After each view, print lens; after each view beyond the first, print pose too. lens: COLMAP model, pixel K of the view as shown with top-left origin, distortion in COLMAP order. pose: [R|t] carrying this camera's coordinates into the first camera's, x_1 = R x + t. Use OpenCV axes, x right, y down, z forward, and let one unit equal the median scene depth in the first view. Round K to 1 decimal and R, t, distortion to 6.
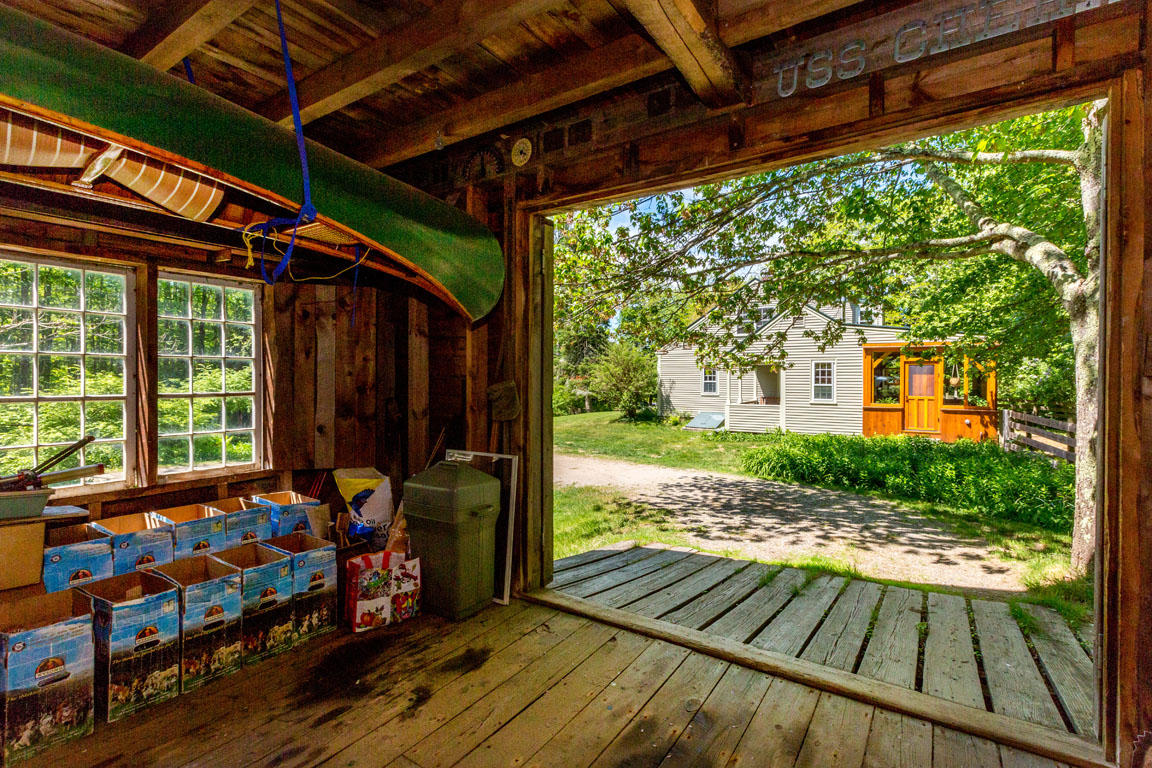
lens RADIAL K [[540.6, 0, 576.0], [0, 540.6, 384.0], [0, 0, 1]] dist [0.001138, -0.000334]
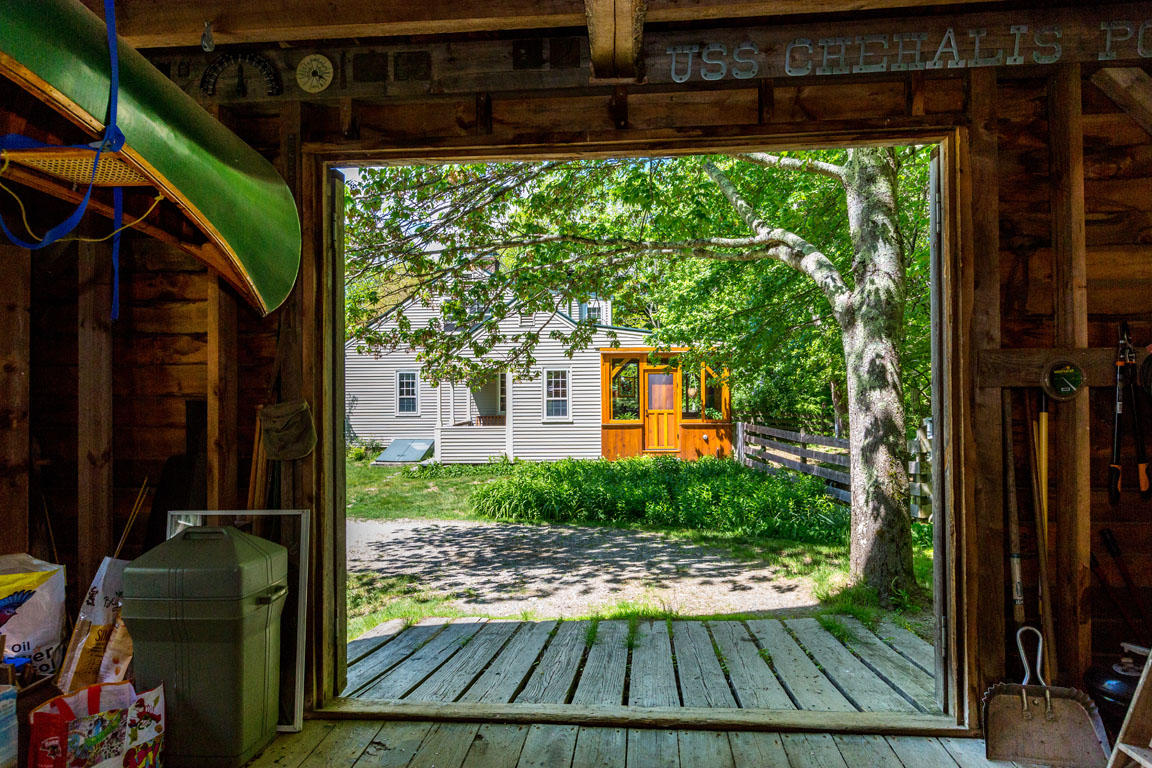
lens RADIAL K [[764.9, 0, 576.0], [0, 764.9, 384.0], [0, 0, 1]] dist [-0.000080, -0.001430]
pose [[0.874450, -0.007952, 0.485050, -0.172938], [0.017972, 0.999710, -0.016011, -0.003336], [-0.484783, 0.022718, 0.874340, -0.011504]]
